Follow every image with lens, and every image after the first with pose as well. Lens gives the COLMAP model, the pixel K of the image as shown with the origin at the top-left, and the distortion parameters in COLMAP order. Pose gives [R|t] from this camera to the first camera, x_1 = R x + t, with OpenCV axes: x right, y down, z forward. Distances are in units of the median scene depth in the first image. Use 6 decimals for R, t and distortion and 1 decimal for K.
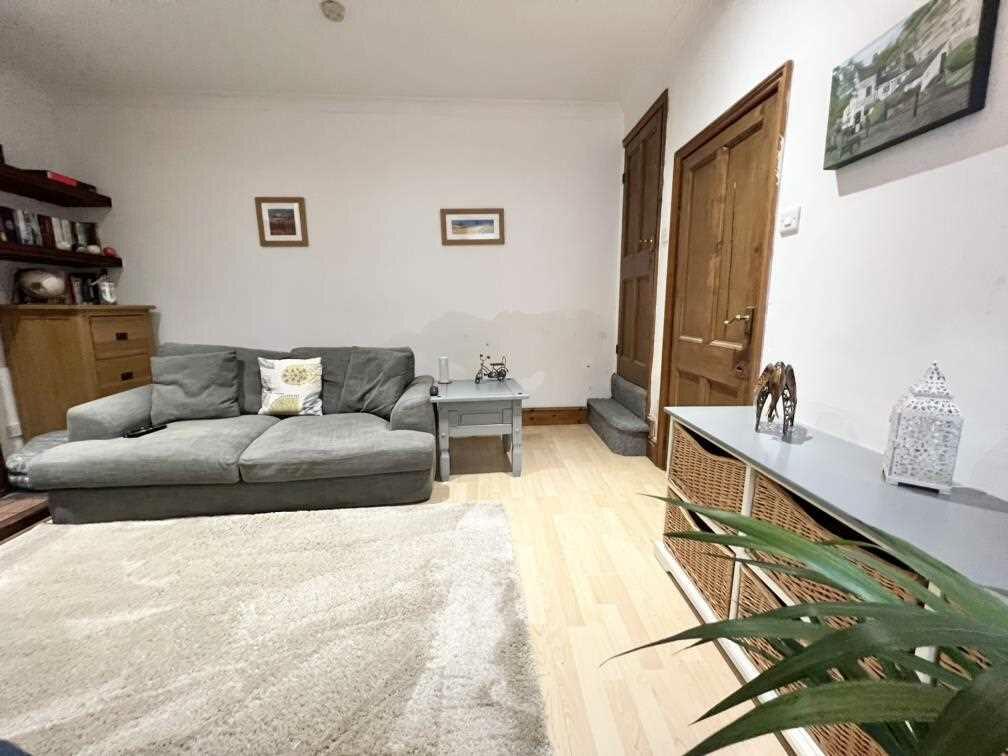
lens RADIAL K [[411.2, 0, 502.0], [0, 411.2, 375.6], [0, 0, 1]] dist [0.001535, -0.000080]
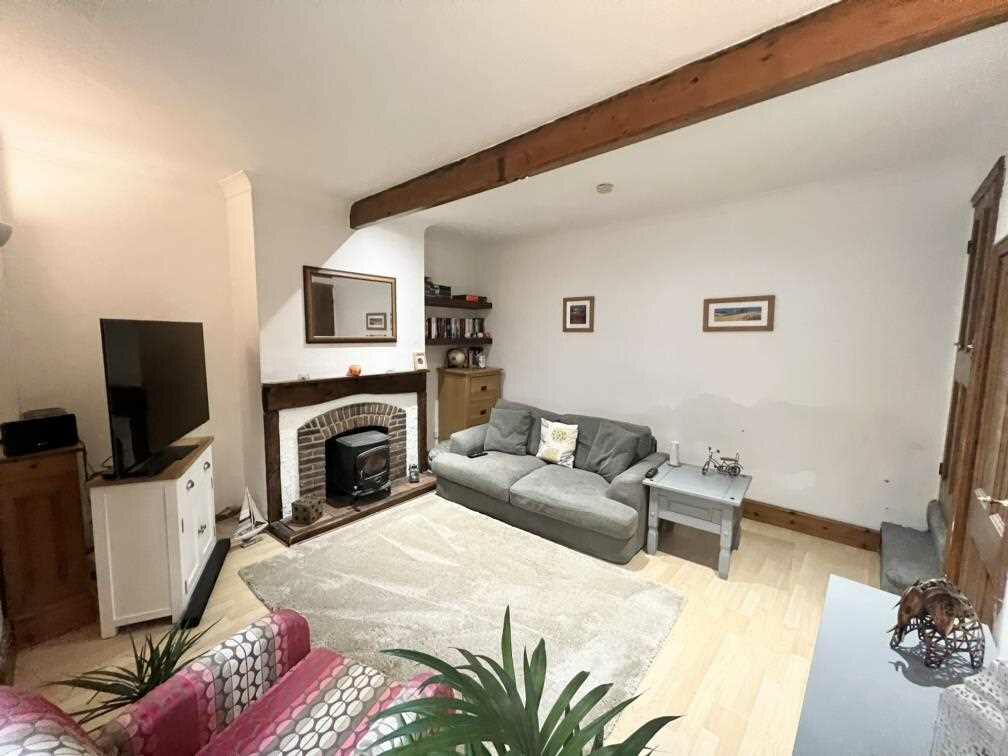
lens RADIAL K [[411.2, 0, 500.2], [0, 411.2, 376.5], [0, 0, 1]] dist [0.001535, -0.000080]
pose [[0.696847, 0.092452, -0.711236, 0.324969], [-0.130606, 0.991434, 0.000910, -0.172345], [0.705228, 0.092258, 0.702953, -0.133032]]
